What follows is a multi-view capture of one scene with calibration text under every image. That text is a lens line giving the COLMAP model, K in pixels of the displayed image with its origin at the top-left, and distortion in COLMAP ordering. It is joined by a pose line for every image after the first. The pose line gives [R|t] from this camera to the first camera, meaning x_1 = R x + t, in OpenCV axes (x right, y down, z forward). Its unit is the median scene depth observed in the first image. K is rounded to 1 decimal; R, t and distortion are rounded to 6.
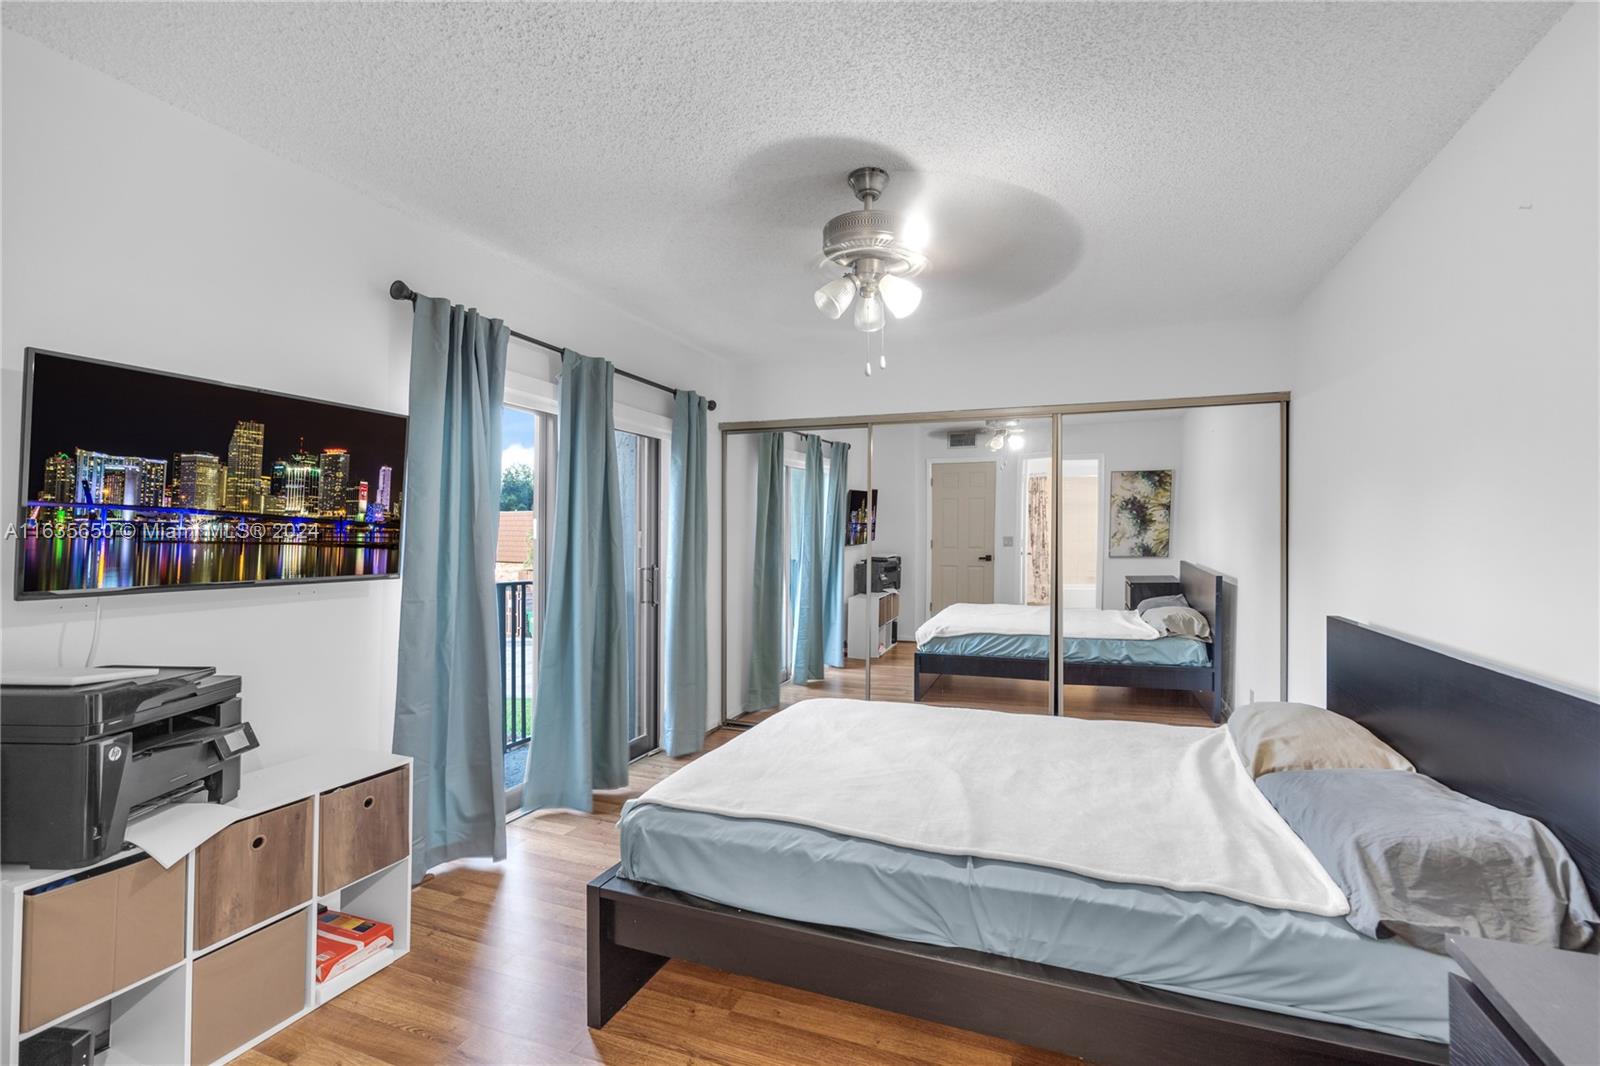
lens RADIAL K [[751.4, 0, 800.0], [0, 751.4, 533.0], [0, 0, 1]] dist [-0.000603, -0.000165]
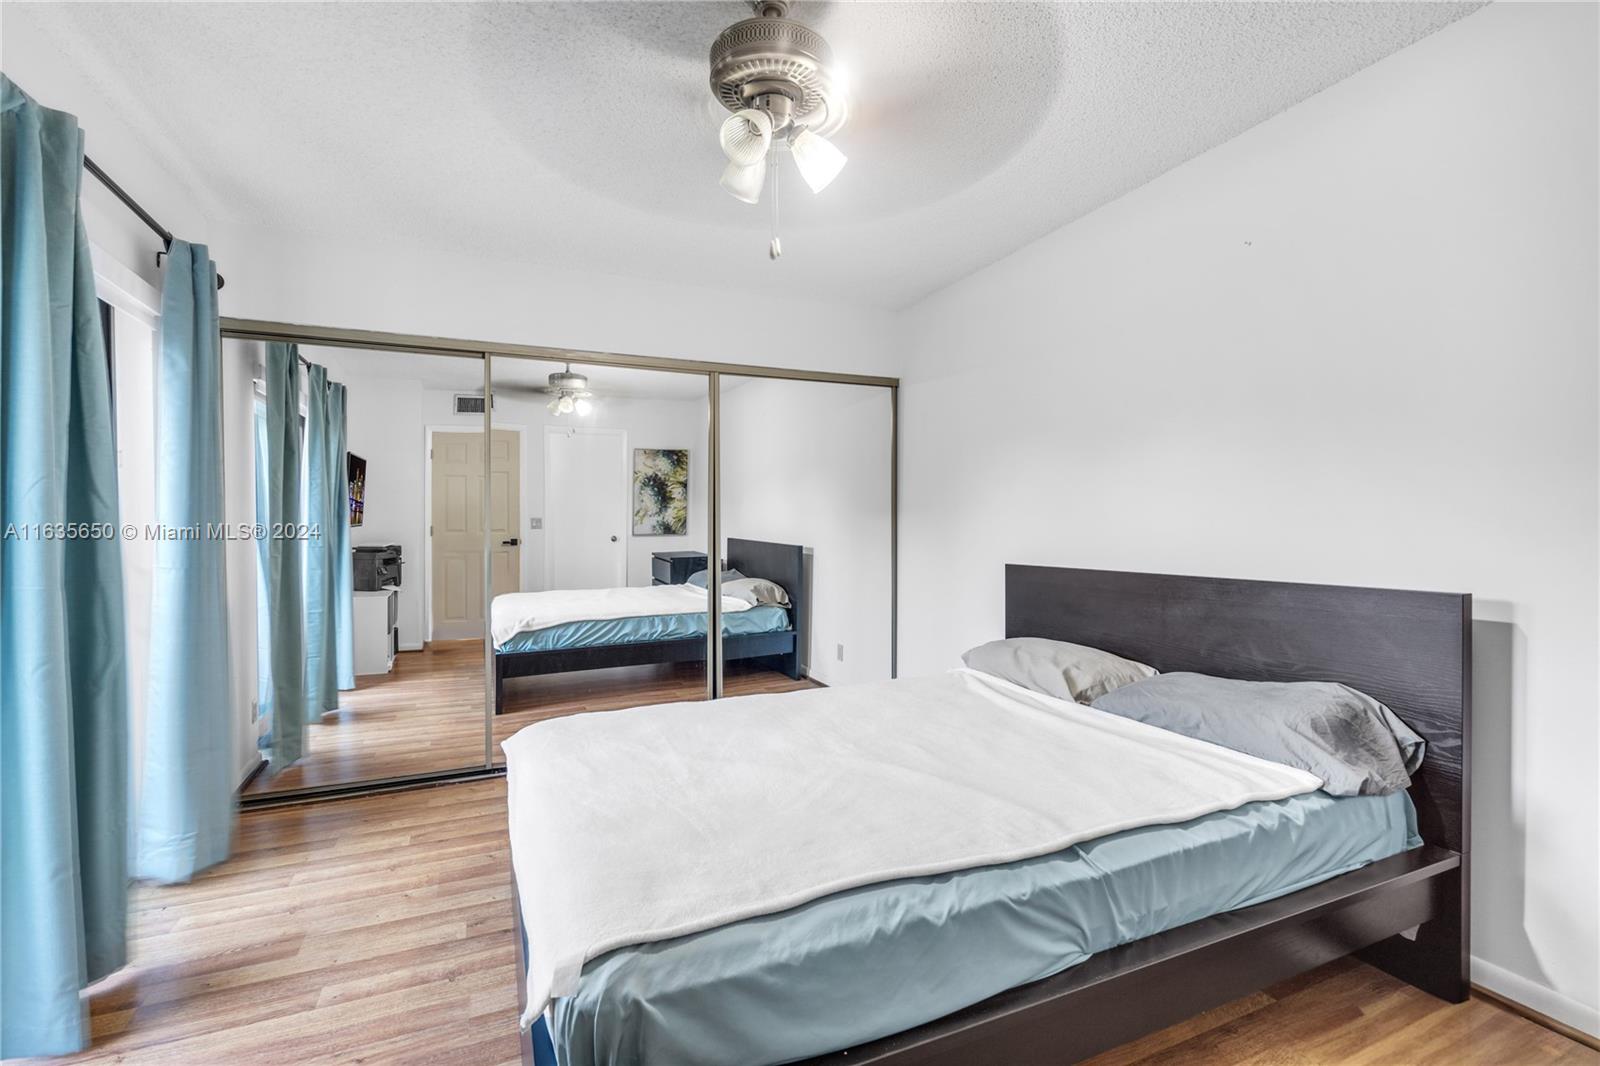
lens RADIAL K [[762.9, 0, 807.5], [0, 762.9, 528.2], [0, 0, 1]] dist [0.002341, 0.000576]
pose [[0.685426, -0.008040, 0.728098, -0.434212], [0.006013, 0.999967, 0.005381, 0.054611], [-0.728117, 0.000690, 0.685452, 0.467937]]
